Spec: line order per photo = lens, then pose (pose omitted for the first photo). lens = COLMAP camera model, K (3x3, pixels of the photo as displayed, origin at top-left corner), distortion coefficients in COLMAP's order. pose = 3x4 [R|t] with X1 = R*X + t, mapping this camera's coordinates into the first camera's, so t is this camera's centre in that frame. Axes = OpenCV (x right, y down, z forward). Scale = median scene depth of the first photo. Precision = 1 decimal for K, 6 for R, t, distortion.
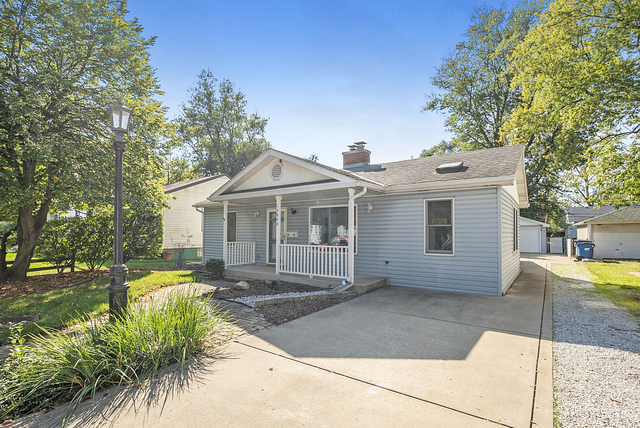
lens RADIAL K [[307.1, 0, 321.0], [0, 307.1, 220.7], [0, 0, 1]] dist [-0.002187, -0.000260]
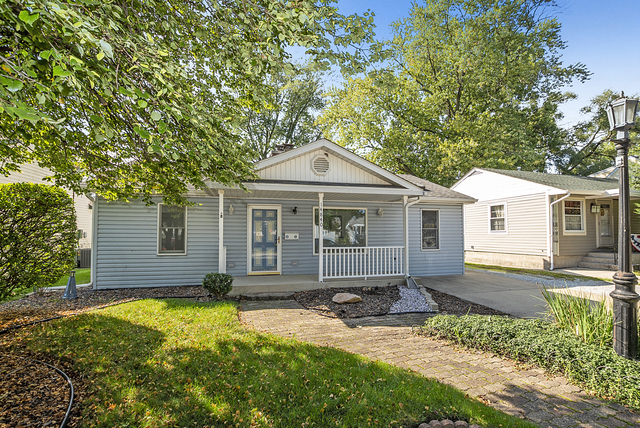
lens RADIAL K [[285.5, 0, 317.4], [0, 285.5, 226.5], [0, 0, 1]] dist [-0.011745, 0.000078]
pose [[0.646618, 0.015697, 0.762652, -0.773147], [-0.029812, 0.999544, 0.004704, 0.012430], [-0.762231, -0.025777, 0.646792, 0.471778]]
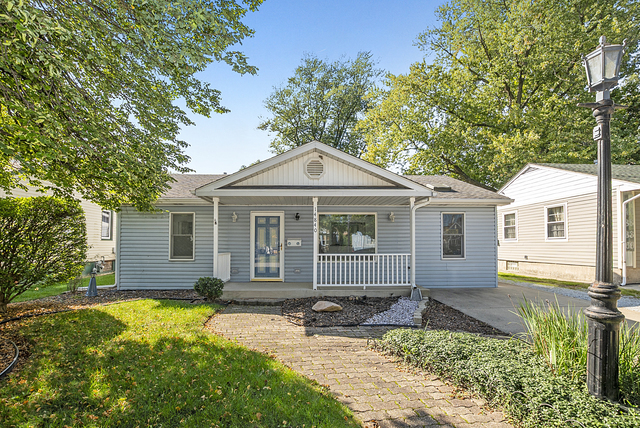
lens RADIAL K [[289.8, 0, 308.9], [0, 289.8, 242.3], [0, 0, 1]] dist [-0.025124, 0.003971]
pose [[0.800290, -0.000546, 0.599613, -0.634183], [-0.021329, 0.999341, 0.029377, 0.020488], [-0.599233, -0.036300, 0.799751, 0.363381]]
